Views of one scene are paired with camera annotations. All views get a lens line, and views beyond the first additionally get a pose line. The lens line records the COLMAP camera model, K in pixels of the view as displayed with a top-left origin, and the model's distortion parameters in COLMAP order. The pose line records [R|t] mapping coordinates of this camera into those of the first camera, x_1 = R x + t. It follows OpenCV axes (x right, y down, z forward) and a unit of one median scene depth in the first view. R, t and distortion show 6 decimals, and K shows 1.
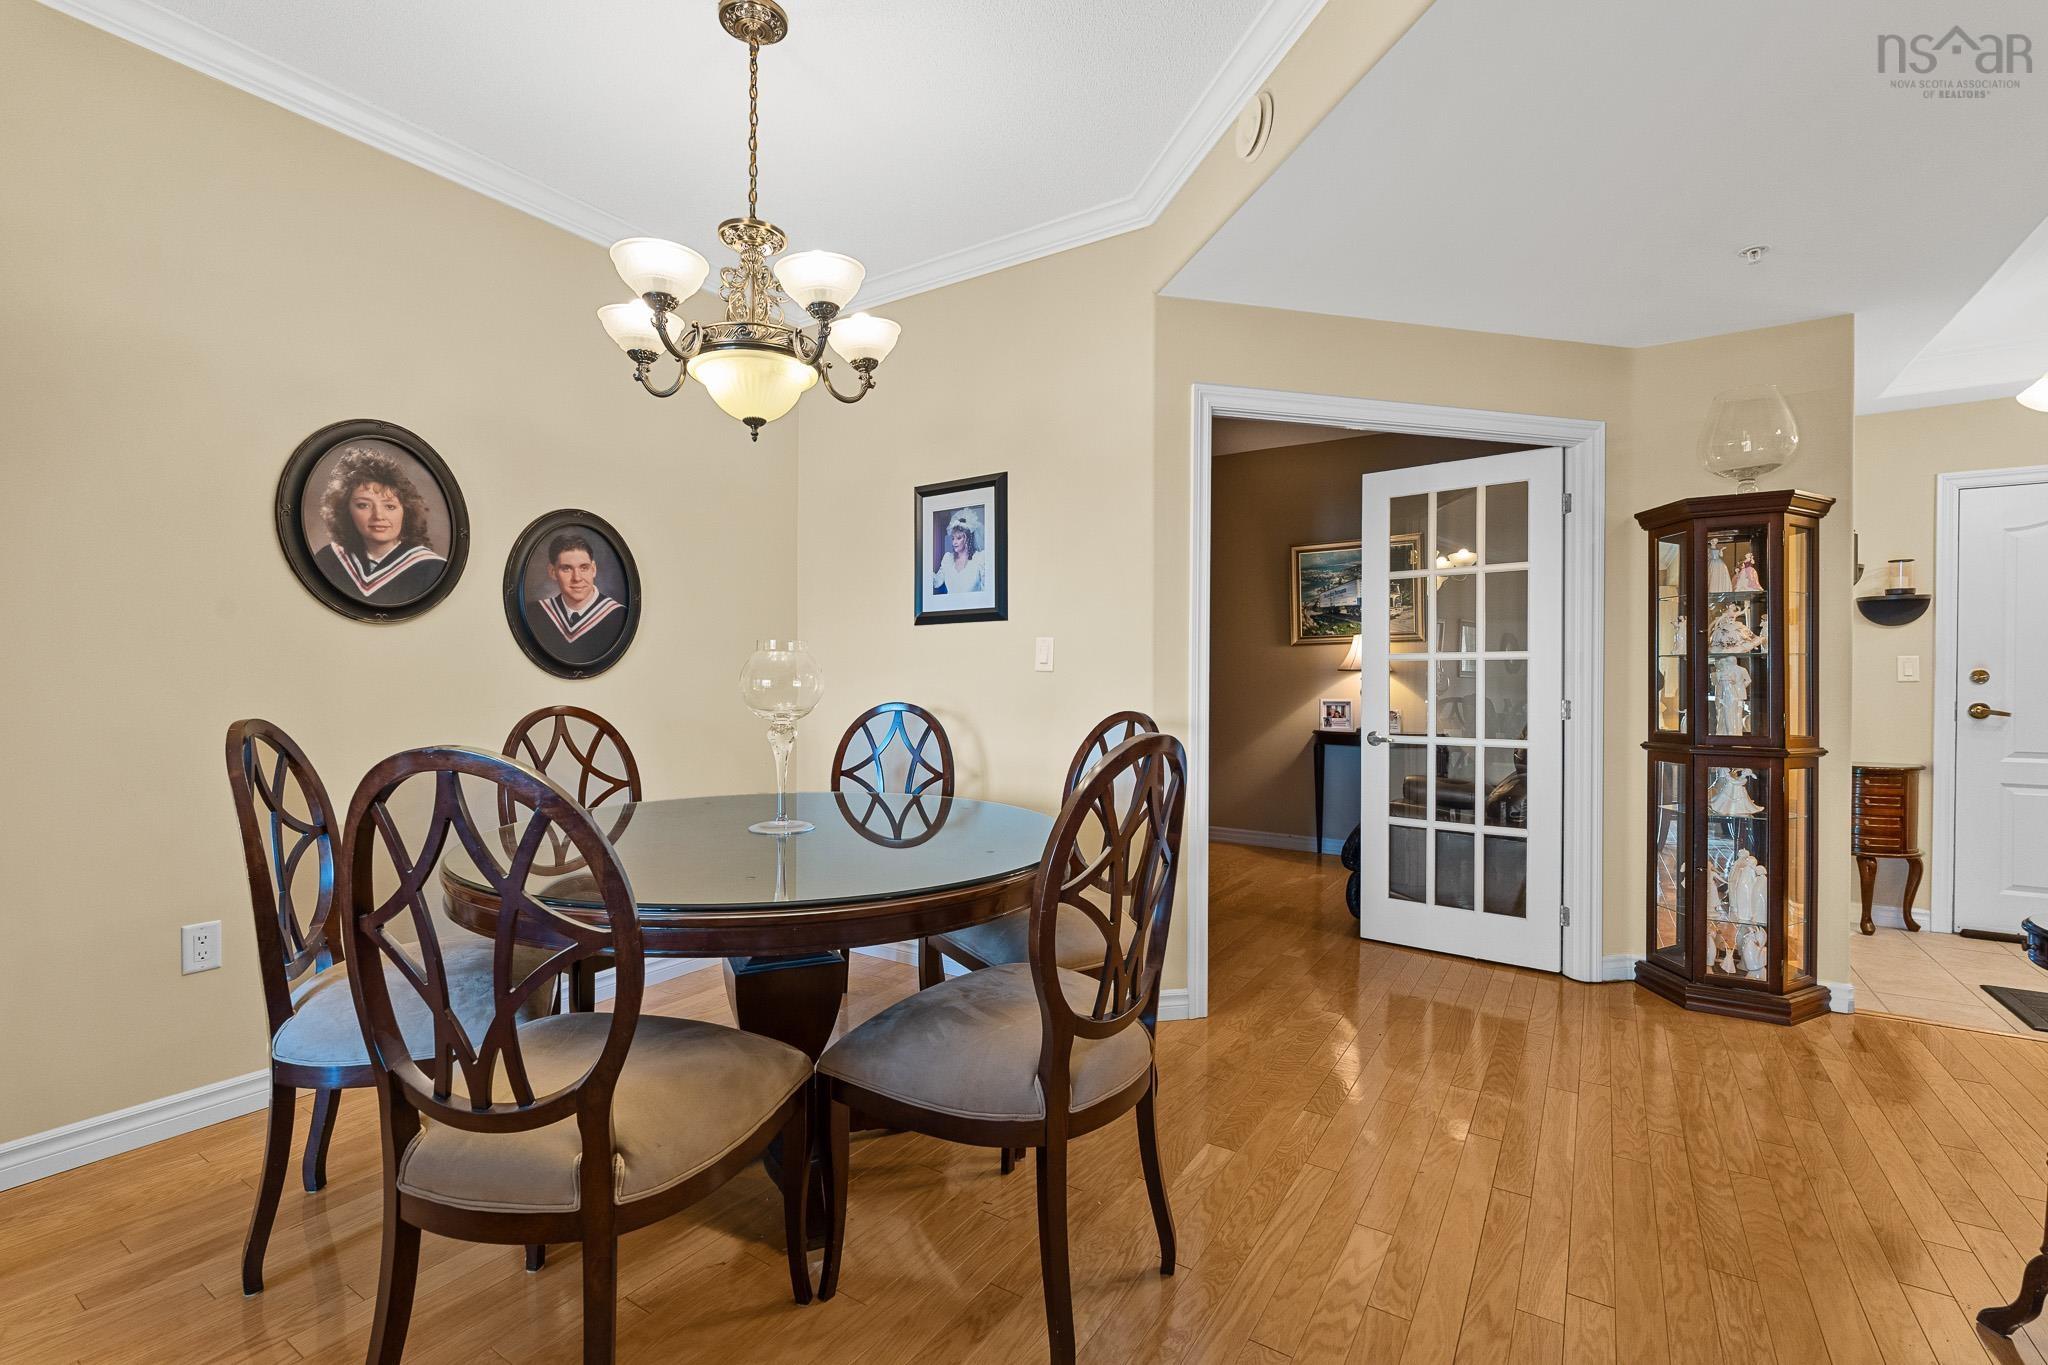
lens RADIAL K [[900.4, 0, 1035.6], [0, 900.4, 690.1], [0, 0, 1]] dist [-0.005710, -0.001088]
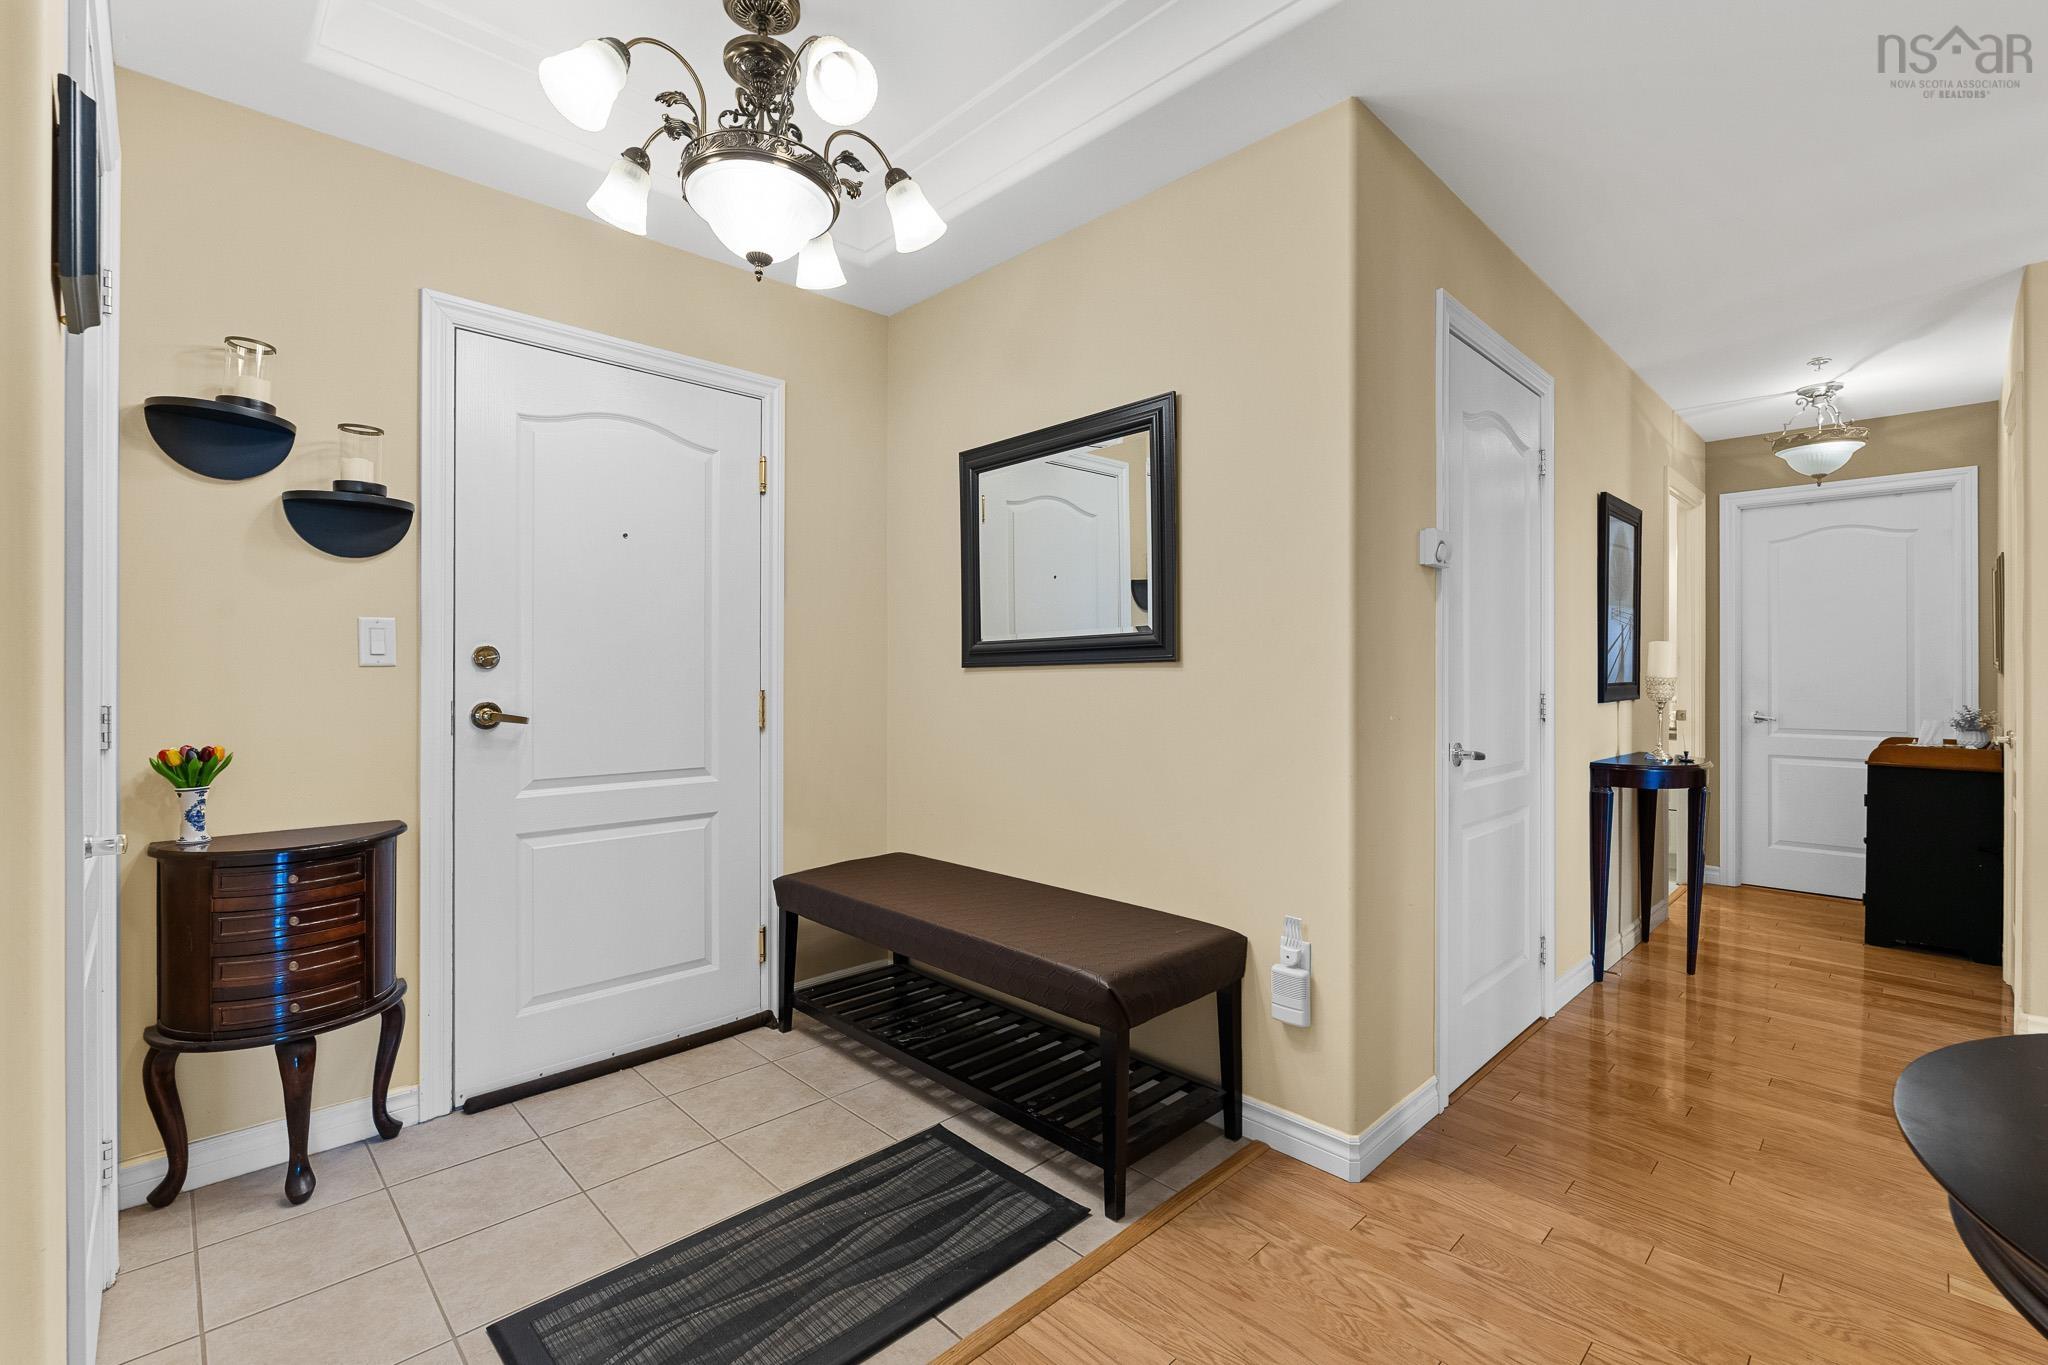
lens RADIAL K [[900.4, 0, 1029.8], [0, 900.4, 681.0], [0, 0, 1]] dist [-0.005710, -0.001088]
pose [[0.198480, -0.003027, 0.980100, 0.559137], [0.006880, 0.999975, 0.001695, 0.002060], [-0.980081, 0.006407, 0.198496, 0.542979]]
